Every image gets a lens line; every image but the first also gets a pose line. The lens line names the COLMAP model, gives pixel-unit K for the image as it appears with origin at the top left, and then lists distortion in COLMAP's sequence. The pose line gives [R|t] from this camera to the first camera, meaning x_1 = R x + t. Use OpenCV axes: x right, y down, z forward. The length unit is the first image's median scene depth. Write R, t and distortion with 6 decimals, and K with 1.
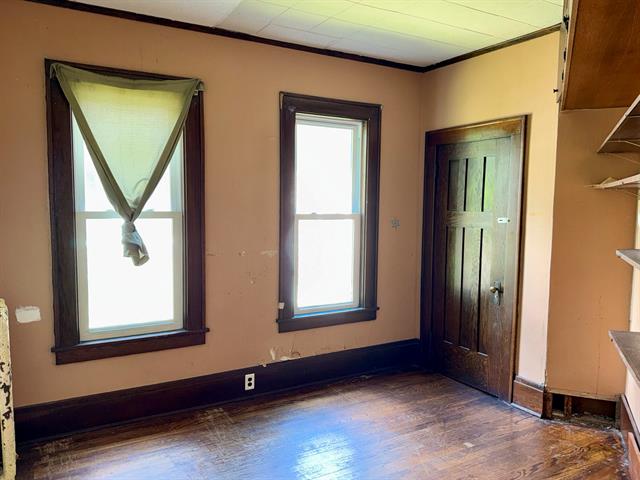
lens RADIAL K [[455.5, 0, 320.0], [0, 455.5, 240.0], [0, 0, 1]] dist [-0.001829, -0.001926]
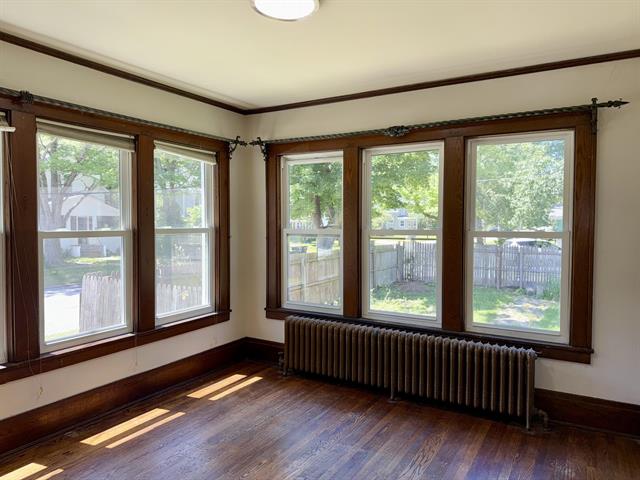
lens RADIAL K [[446.7, 0, 320.0], [0, 446.7, 240.0], [0, 0, 1]] dist [-0.000187, -0.000799]
pose [[0.858679, -0.032267, 0.511496, -0.489104], [0.054125, 0.998144, -0.027895, 0.021651], [-0.509647, 0.051638, 0.858833, -0.243352]]
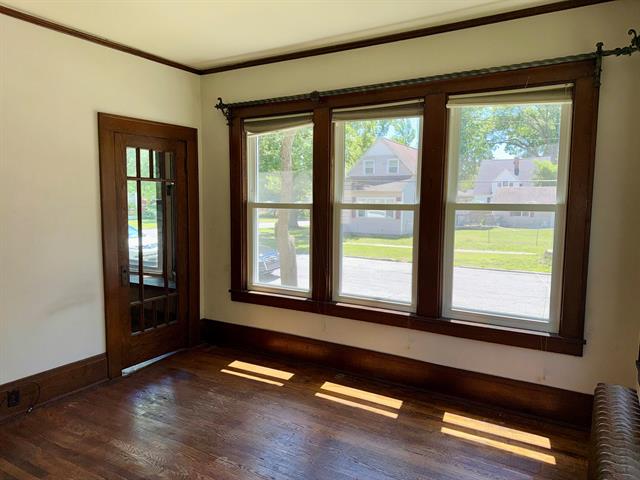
lens RADIAL K [[446.7, 0, 320.0], [0, 446.7, 240.0], [0, 0, 1]] dist [-0.000187, -0.000799]
pose [[0.504808, 0.079052, -0.859605, 0.147103], [-0.067513, 0.996363, 0.051981, -0.004209], [0.860588, 0.031795, 0.508309, 0.085708]]
